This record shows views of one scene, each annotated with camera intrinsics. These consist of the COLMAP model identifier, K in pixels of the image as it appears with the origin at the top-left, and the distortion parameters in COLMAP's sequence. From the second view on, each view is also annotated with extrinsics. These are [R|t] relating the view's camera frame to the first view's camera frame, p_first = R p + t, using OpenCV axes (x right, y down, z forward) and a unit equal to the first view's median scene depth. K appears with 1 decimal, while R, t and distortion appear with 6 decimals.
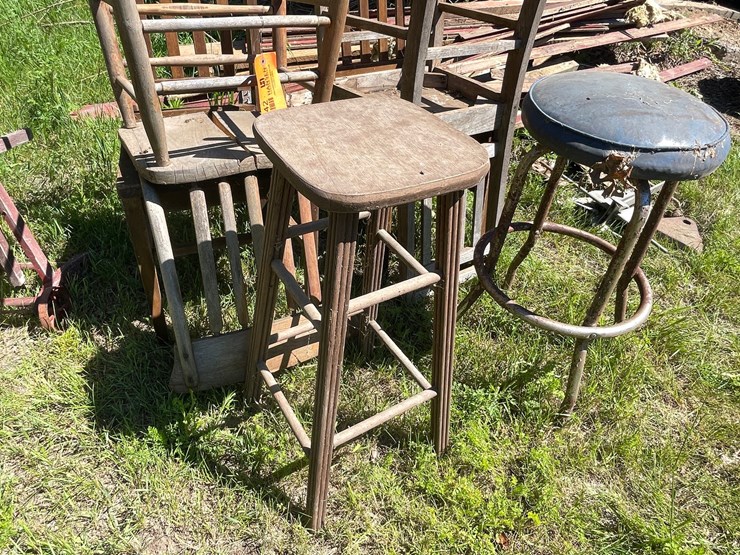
lens RADIAL K [[490.0, 0, 370.0], [0, 490.0, 277.5], [0, 0, 1]] dist [-0.002065, -0.002037]
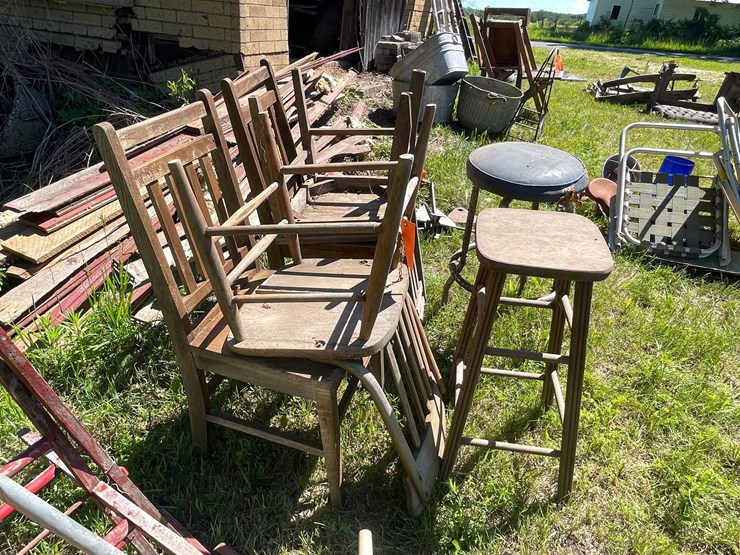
lens RADIAL K [[490.0, 0, 370.0], [0, 490.0, 277.5], [0, 0, 1]] dist [-0.002065, -0.002037]
pose [[0.659062, -0.460523, 0.594605, -0.790957], [0.510341, 0.854574, 0.096206, -0.349757], [-0.552439, 0.240045, 0.798241, 0.039779]]
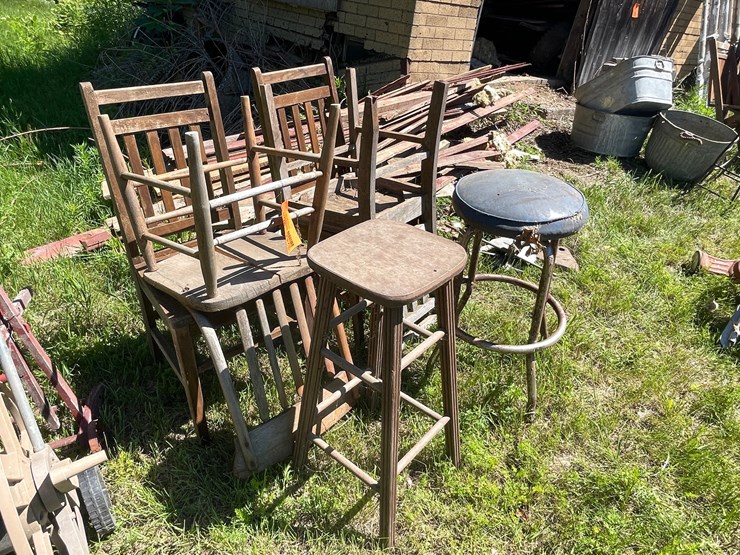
lens RADIAL K [[490.0, 0, 370.0], [0, 490.0, 277.5], [0, 0, 1]] dist [-0.002065, -0.002037]
pose [[0.953995, -0.202981, 0.220661, -0.231502], [0.229291, 0.968130, -0.100748, -0.041561], [-0.193179, 0.146709, 0.970133, -0.255232]]
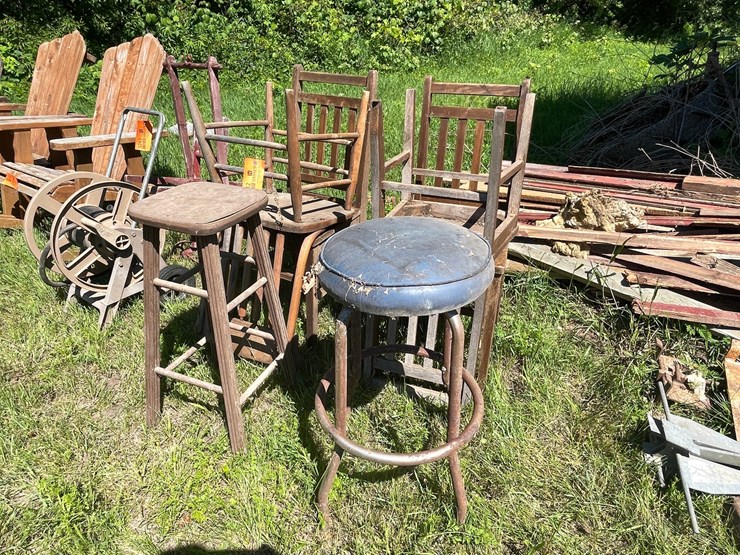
lens RADIAL K [[490.0, 0, 370.0], [0, 490.0, 277.5], [0, 0, 1]] dist [-0.002065, -0.002037]
pose [[0.582362, 0.314914, -0.749455, 1.045802], [-0.488729, 0.872335, -0.013219, -0.185463], [0.649614, 0.373979, 0.661923, 0.181725]]
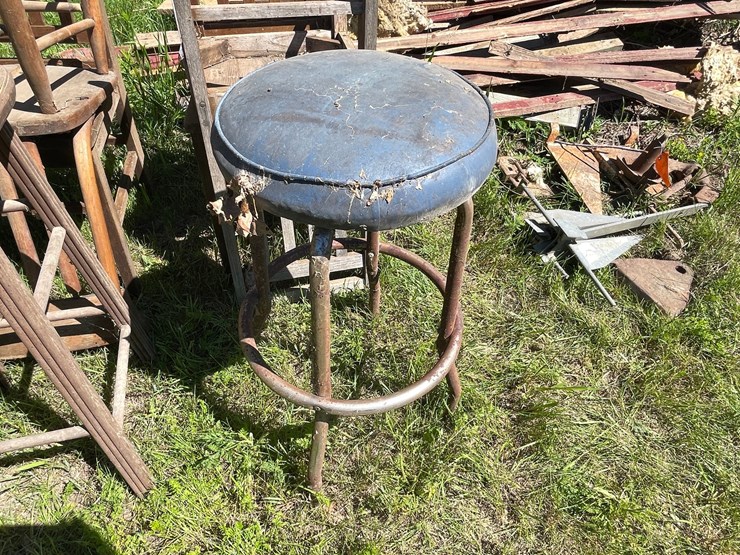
lens RADIAL K [[490.0, 0, 370.0], [0, 490.0, 277.5], [0, 0, 1]] dist [-0.002065, -0.002037]
pose [[0.956532, 0.183420, -0.226722, 0.579162], [-0.167571, 0.981974, 0.087452, -0.138339], [0.238675, -0.045659, 0.970025, 0.255375]]
